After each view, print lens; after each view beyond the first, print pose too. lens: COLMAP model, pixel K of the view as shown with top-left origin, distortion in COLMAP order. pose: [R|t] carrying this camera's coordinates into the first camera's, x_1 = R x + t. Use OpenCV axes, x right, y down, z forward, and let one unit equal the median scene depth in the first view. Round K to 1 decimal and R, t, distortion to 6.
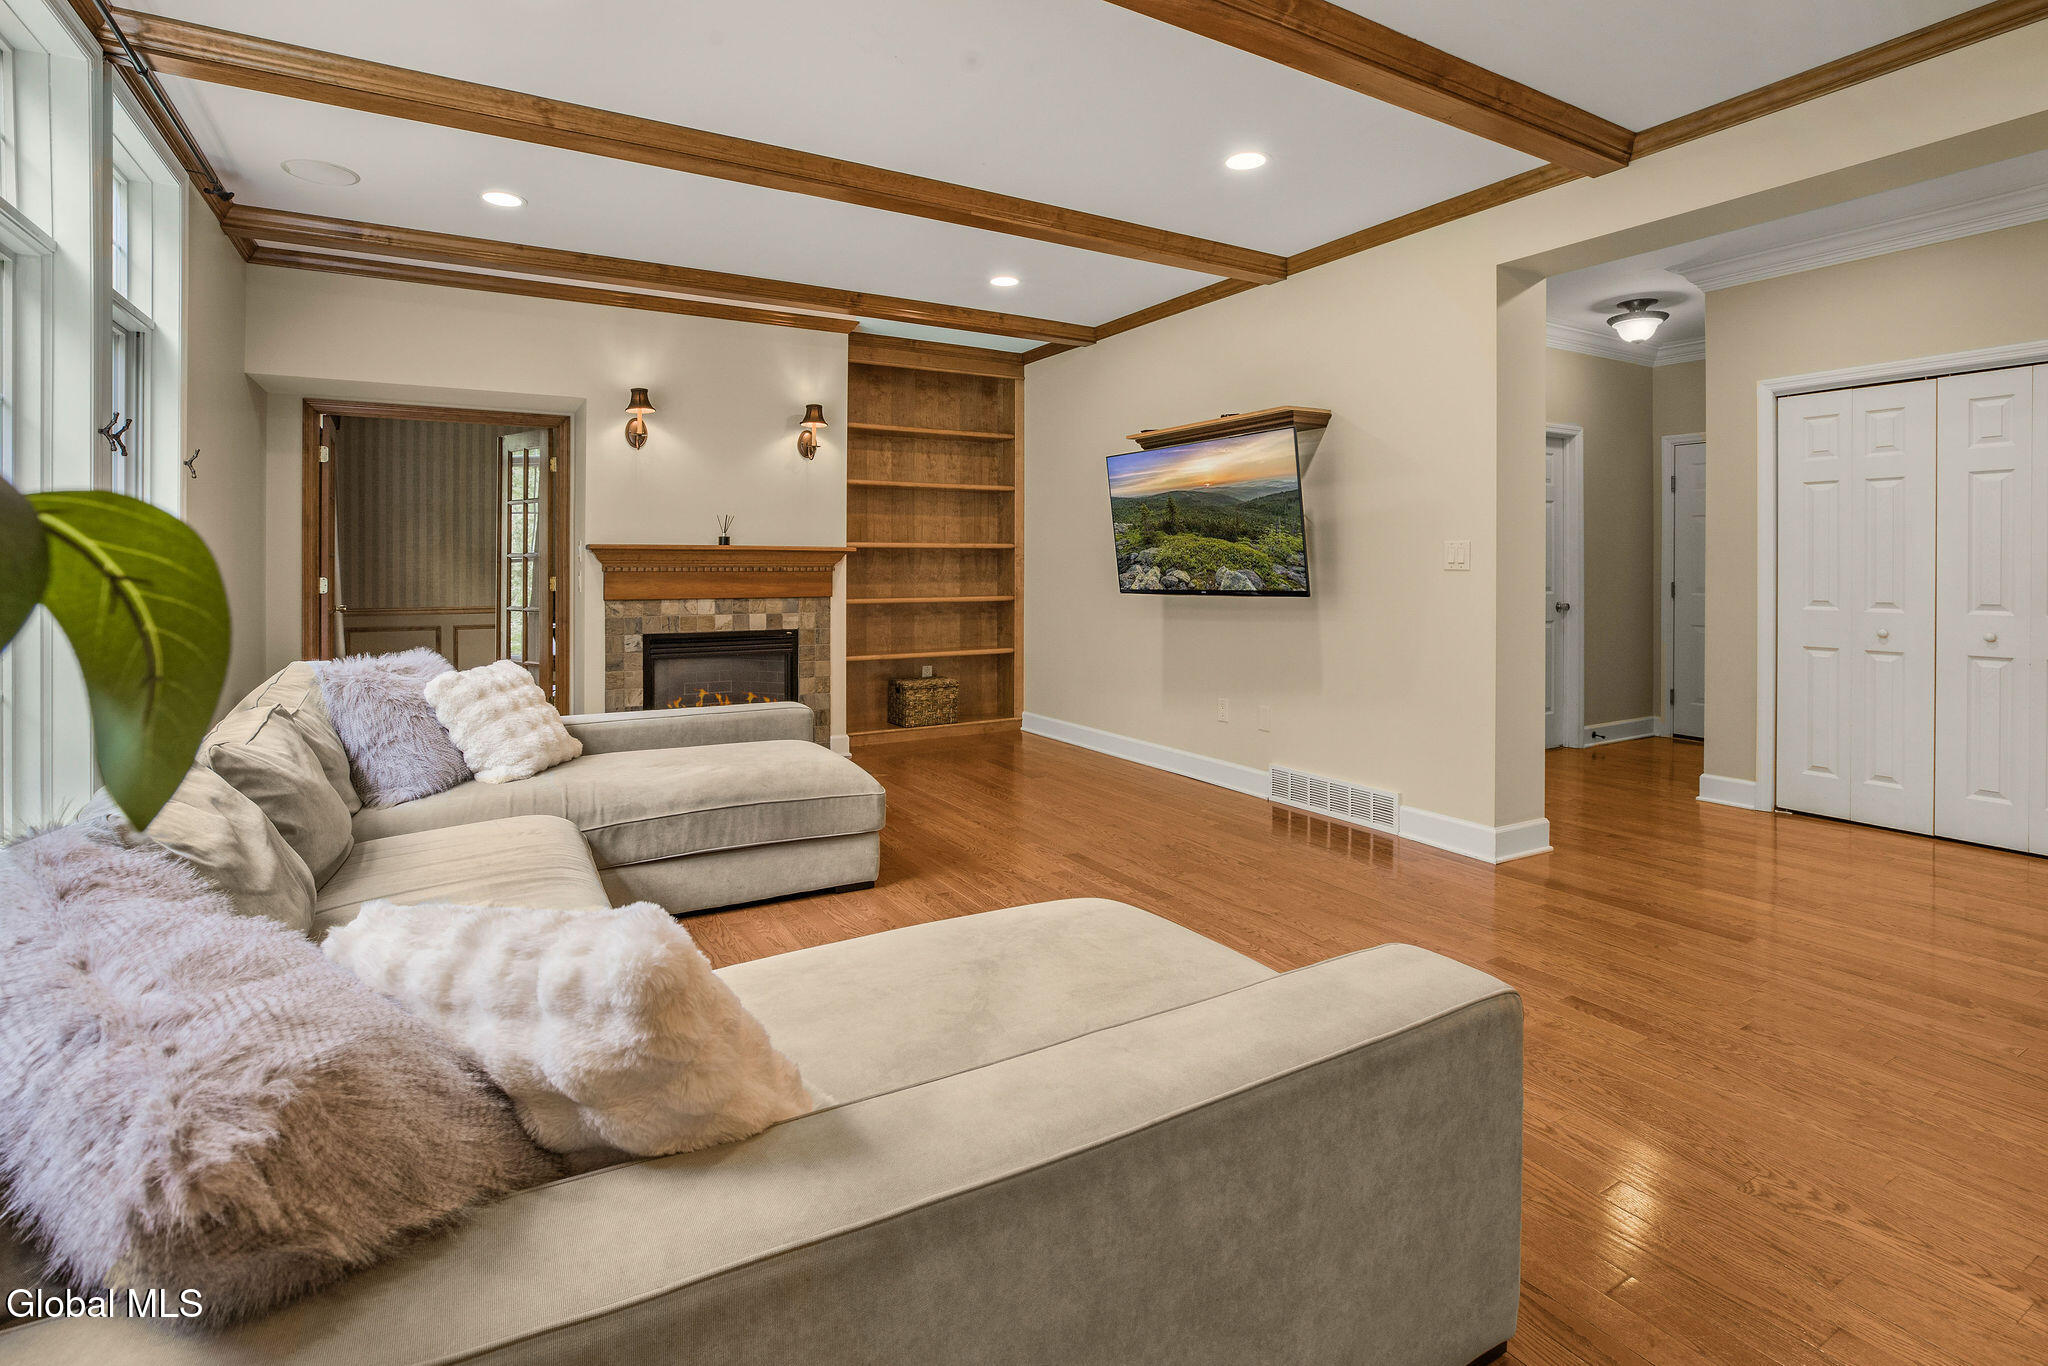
lens RADIAL K [[987.9, 0, 1059.9], [0, 987.9, 564.2], [0, 0, 1]] dist [-0.049899, 0.000058]
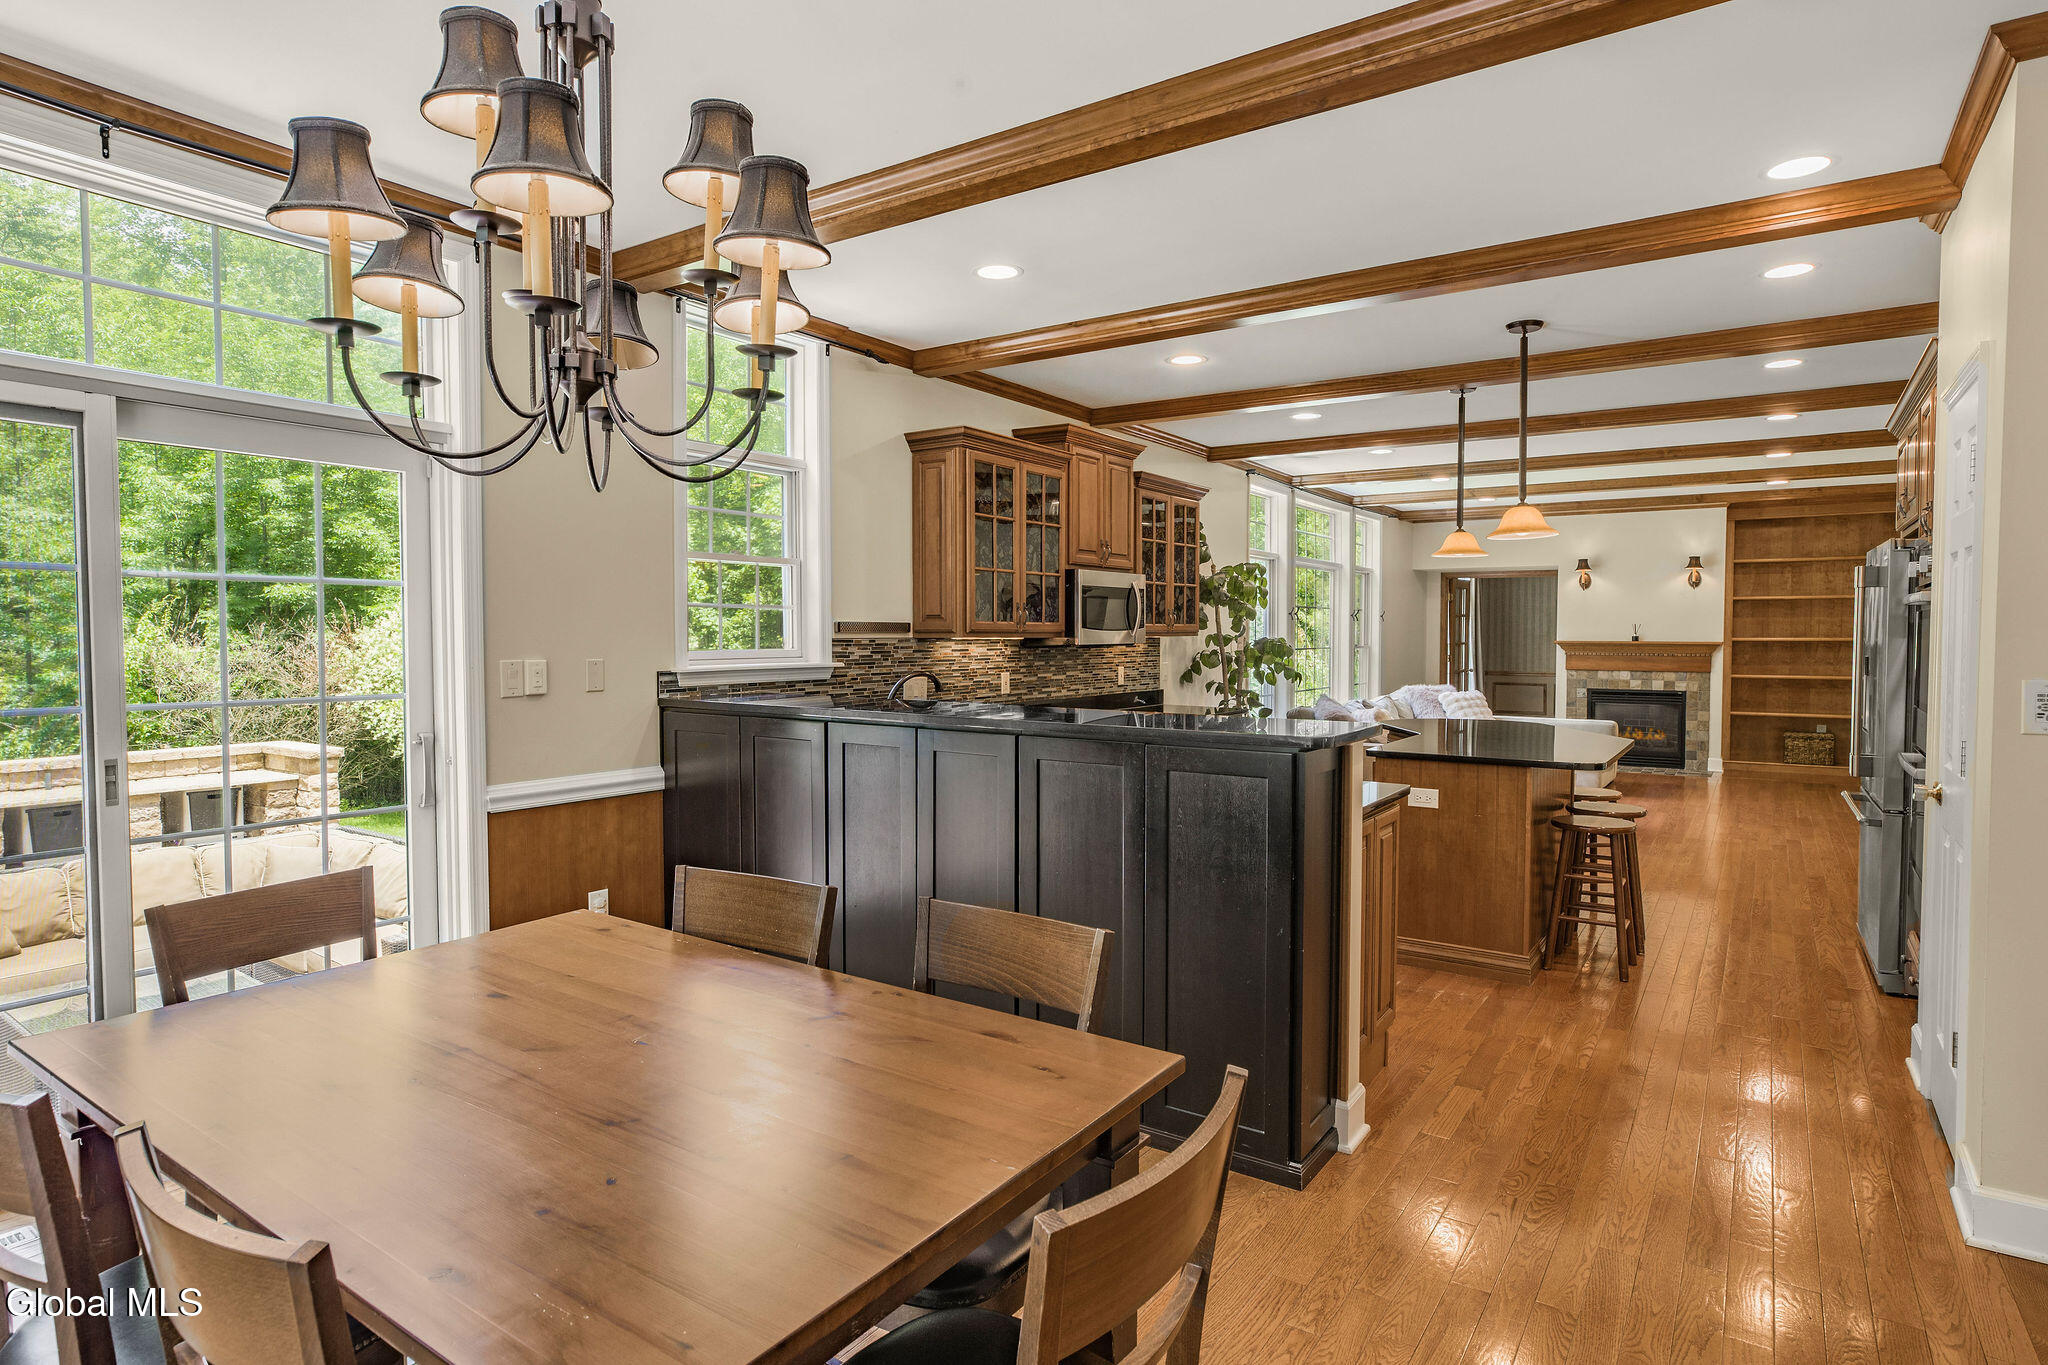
lens RADIAL K [[1099.5, 0, 1032.1], [0, 1099.5, 675.0], [0, 0, 1]] dist [-0.001587, -0.000085]
pose [[0.417268, 0.036537, -0.908049, 0.960525], [0.000536, 0.999181, 0.040450, -0.036990], [0.908783, -0.017365, 0.416907, -0.780679]]
